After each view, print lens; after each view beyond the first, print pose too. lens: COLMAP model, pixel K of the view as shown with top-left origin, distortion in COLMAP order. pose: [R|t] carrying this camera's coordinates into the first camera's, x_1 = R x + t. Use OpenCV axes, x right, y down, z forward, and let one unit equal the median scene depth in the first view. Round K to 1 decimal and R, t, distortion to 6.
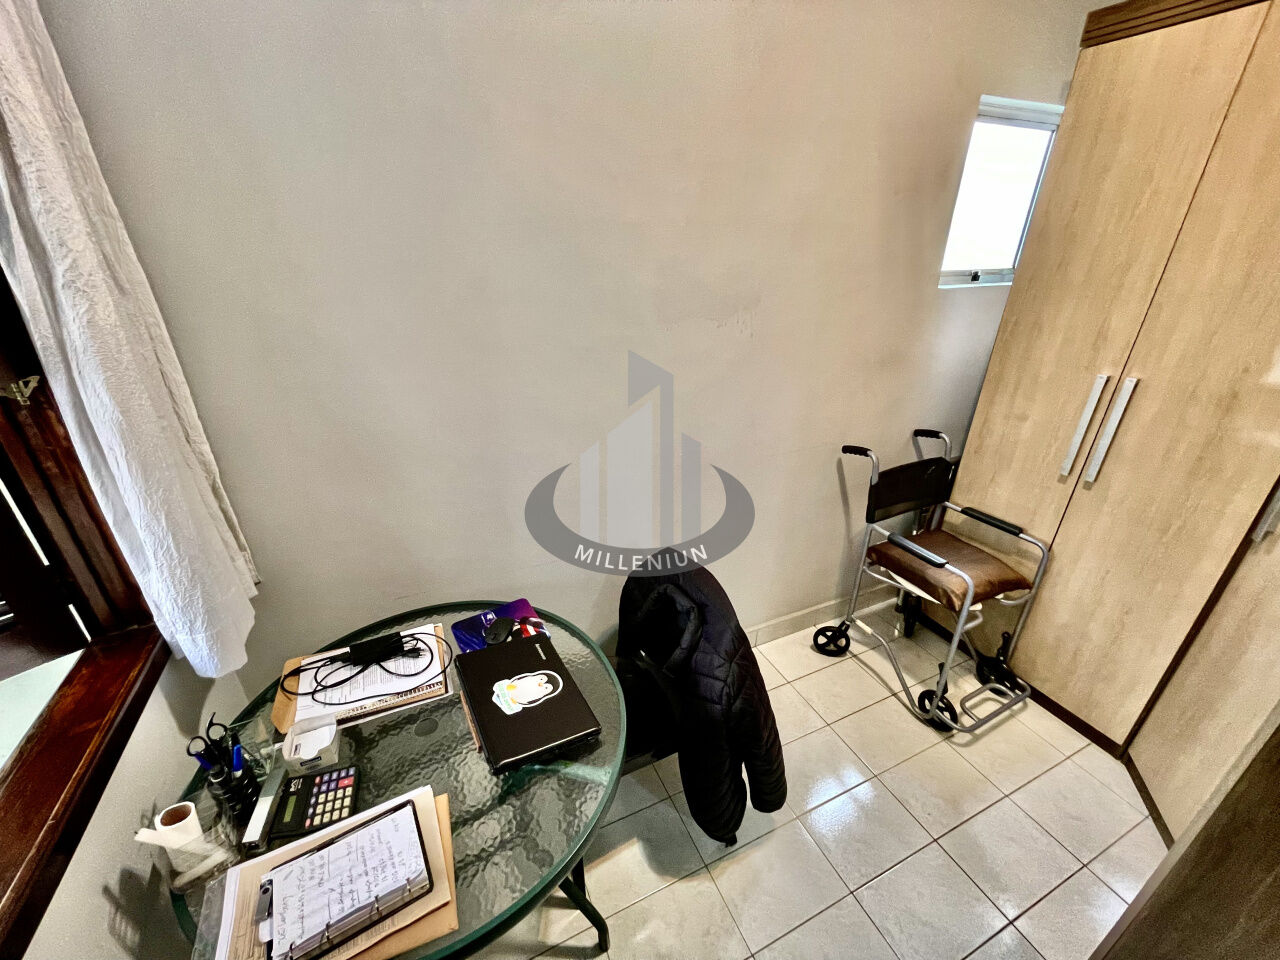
lens RADIAL K [[514.9, 0, 637.2], [0, 514.9, 489.4], [0, 0, 1]] dist [0.000635, -0.001937]
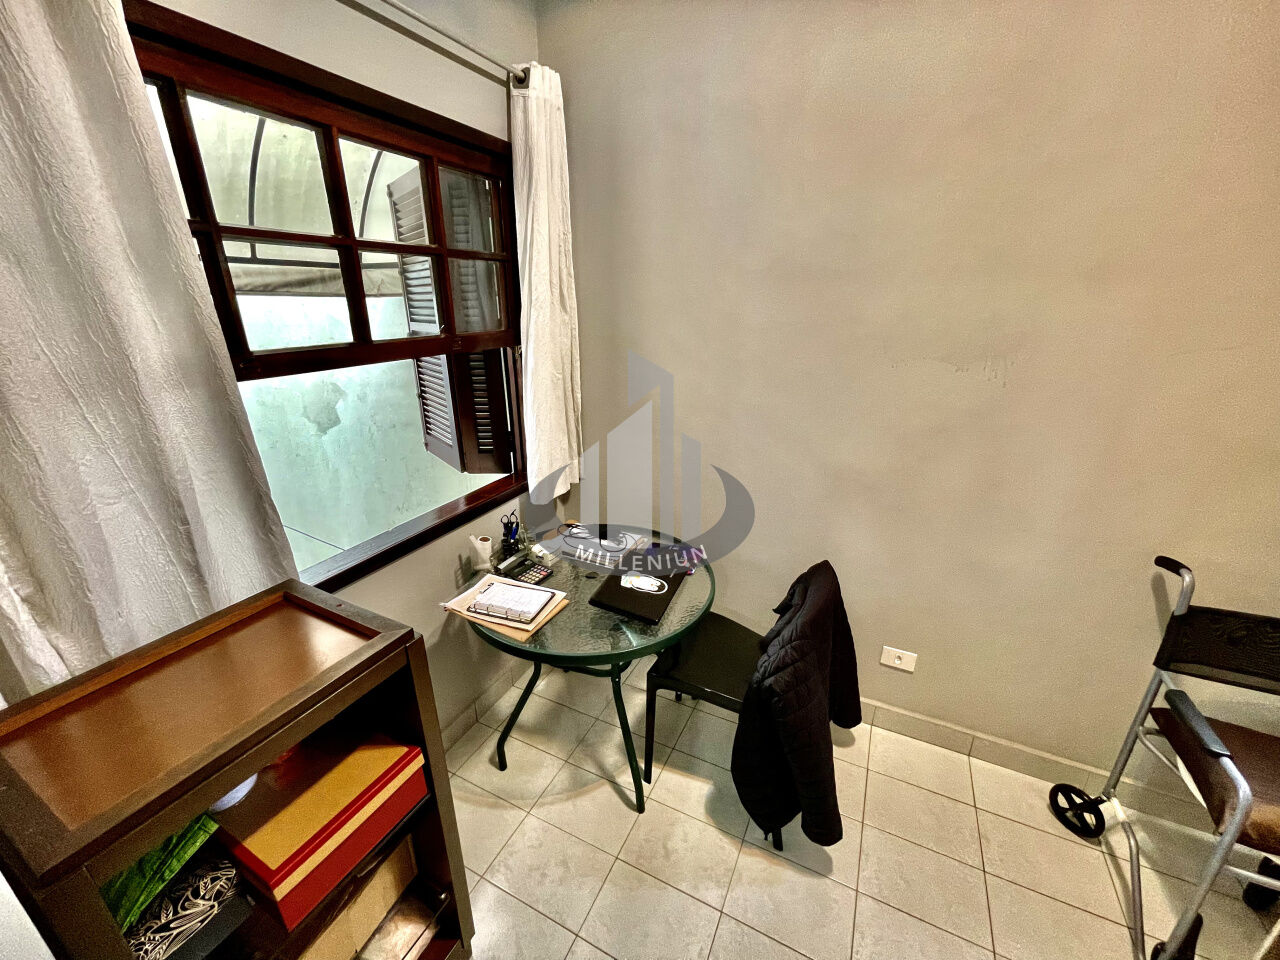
lens RADIAL K [[514.9, 0, 640.5], [0, 514.9, 477.6], [0, 0, 1]] dist [0.000635, -0.001937]
pose [[0.631861, 0.258973, -0.730537, 0.797652], [-0.334203, 0.941442, 0.044676, 0.045002], [0.699328, 0.215918, 0.681410, -0.073339]]
